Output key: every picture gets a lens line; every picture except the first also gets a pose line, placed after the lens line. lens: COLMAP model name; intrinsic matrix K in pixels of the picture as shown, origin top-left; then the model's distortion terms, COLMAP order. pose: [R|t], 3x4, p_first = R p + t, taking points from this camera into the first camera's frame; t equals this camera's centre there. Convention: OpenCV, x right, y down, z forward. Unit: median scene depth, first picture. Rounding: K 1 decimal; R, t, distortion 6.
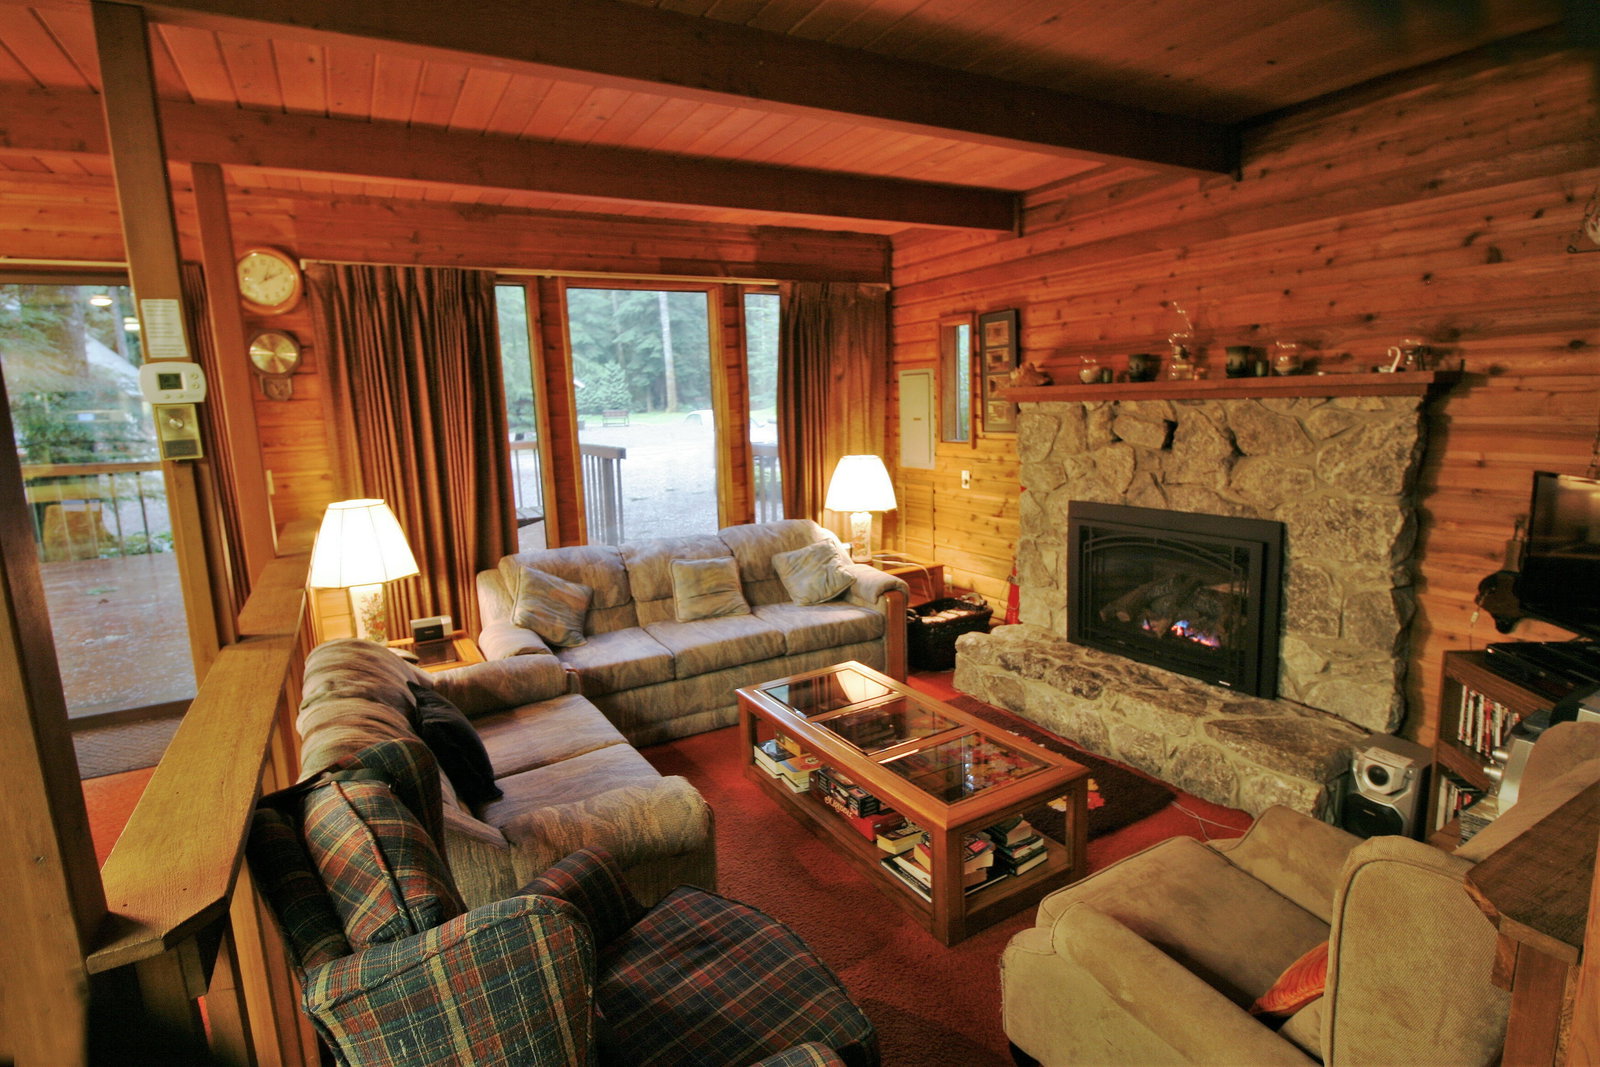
lens RADIAL K [[802.7, 0, 801.9], [0, 802.7, 531.7], [0, 0, 1]] dist [-0.003126, -0.000766]
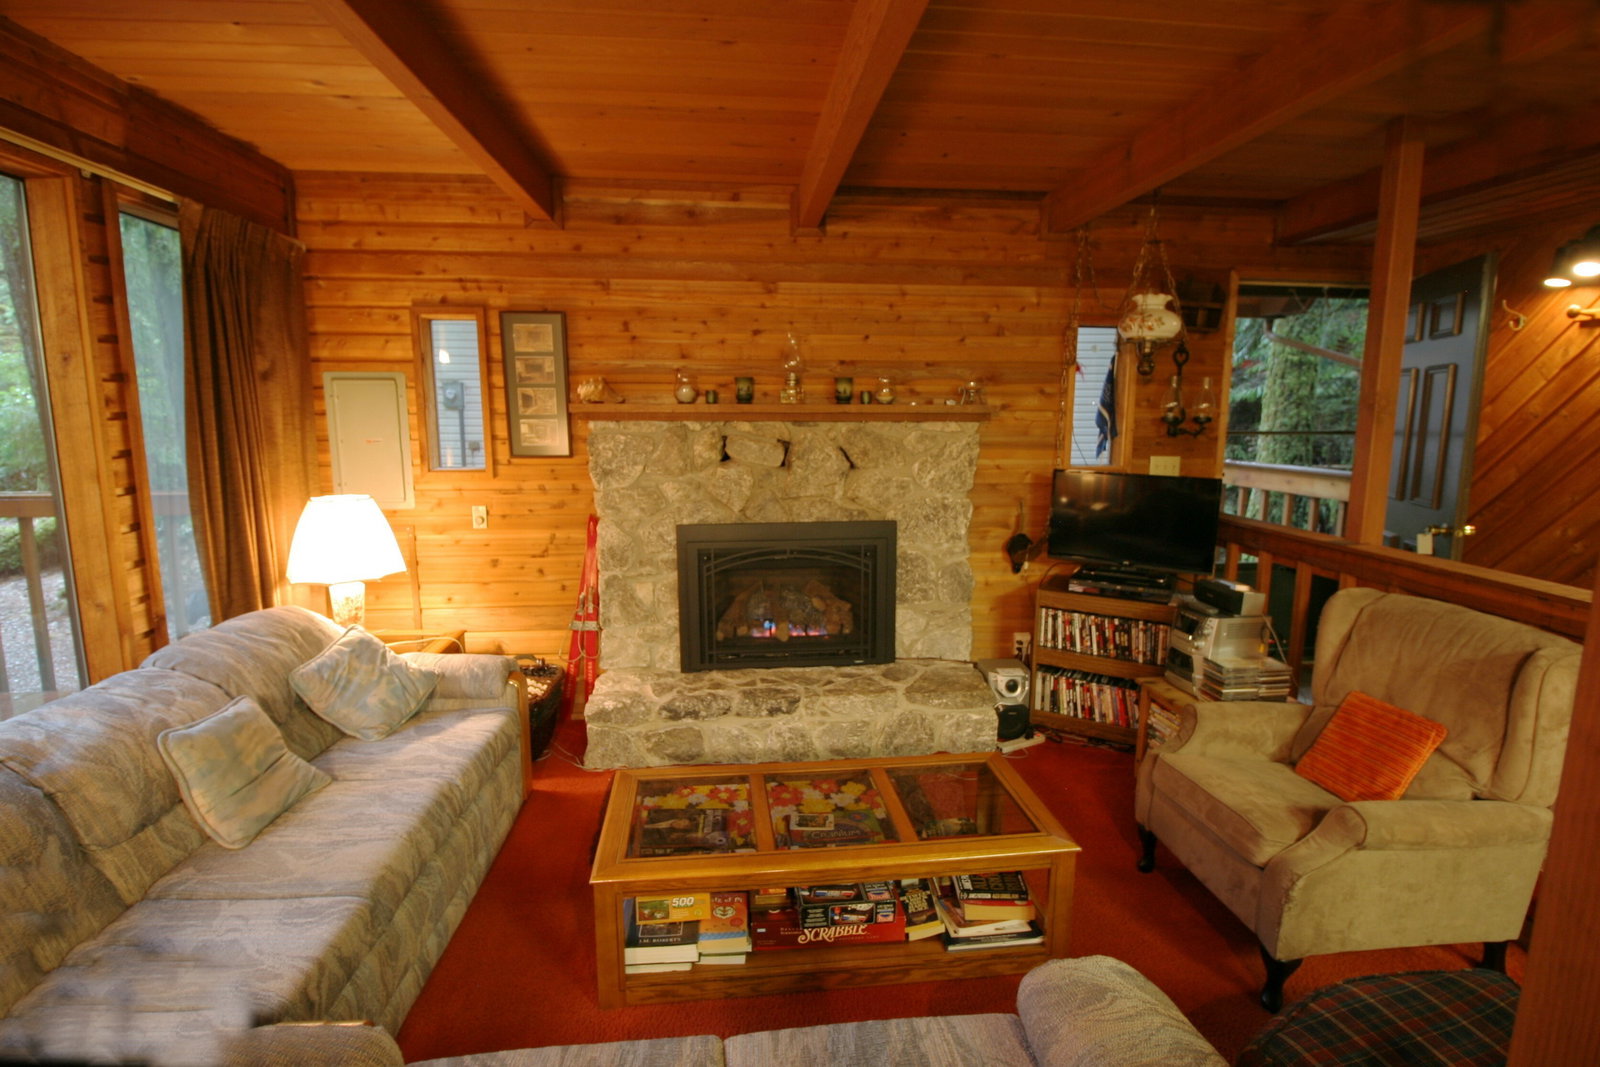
lens RADIAL K [[772.4, 0, 796.0], [0, 772.4, 529.7], [0, 0, 1]] dist [-0.000839, -0.000217]
pose [[0.412306, -0.106241, 0.904830, -0.498237], [0.131787, 0.989686, 0.056153, -0.075814], [-0.901463, 0.096093, 0.422055, 0.557767]]
